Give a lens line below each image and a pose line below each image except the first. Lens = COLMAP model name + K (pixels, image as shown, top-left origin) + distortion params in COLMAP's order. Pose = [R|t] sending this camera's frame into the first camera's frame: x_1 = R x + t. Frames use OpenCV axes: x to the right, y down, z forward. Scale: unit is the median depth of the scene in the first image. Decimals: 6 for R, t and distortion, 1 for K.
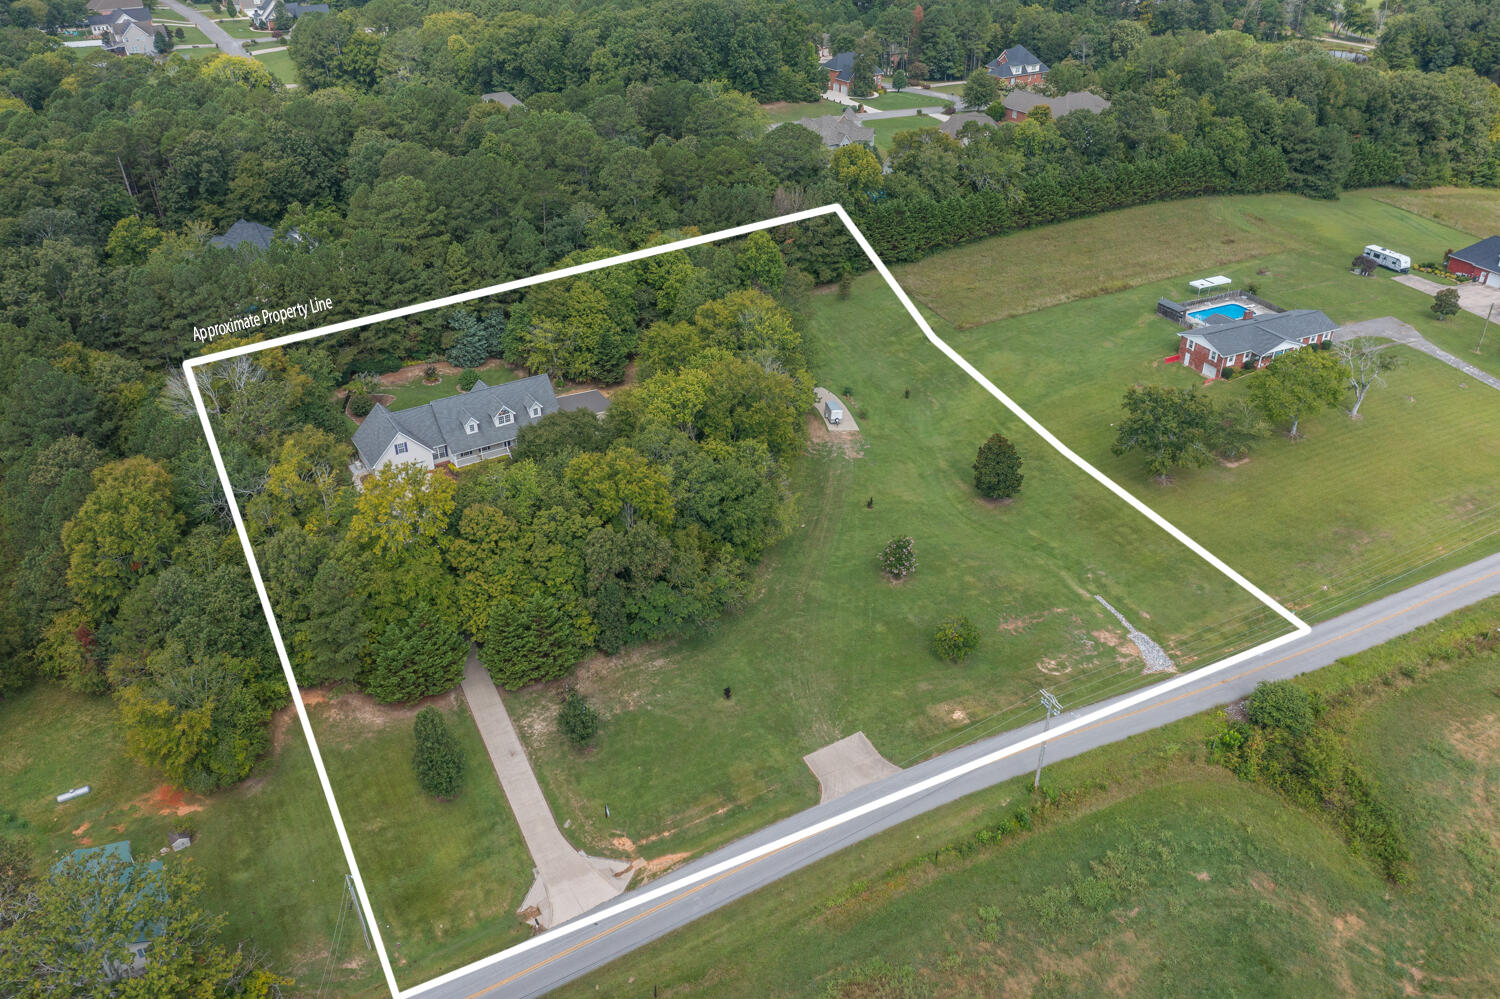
lens RADIAL K [[1188.3, 0, 746.3], [0, 1188.3, 490.8], [0, 0, 1]] dist [-0.016730, 0.030052]
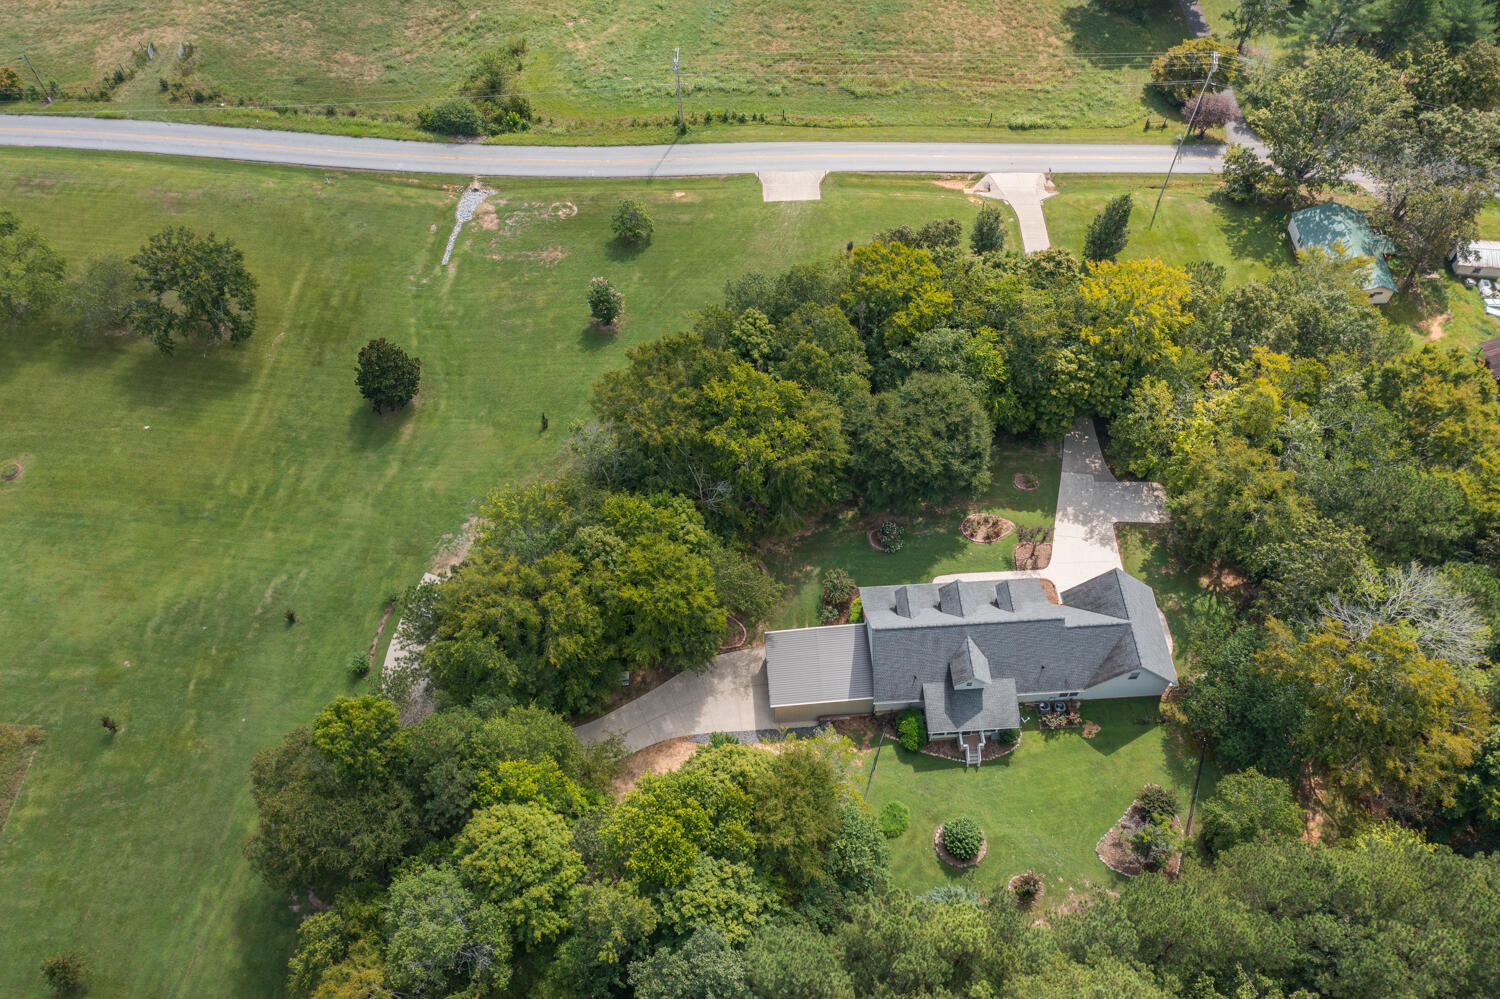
lens RADIAL K [[1188.3, 0, 746.3], [0, 1188.3, 490.8], [0, 0, 1]] dist [-0.016730, 0.030052]
pose [[-0.883259, -0.386816, 0.265006, -0.228751], [0.247841, 0.094627, 0.964168, -0.666933], [-0.398032, 0.917289, 0.012289, 0.879572]]
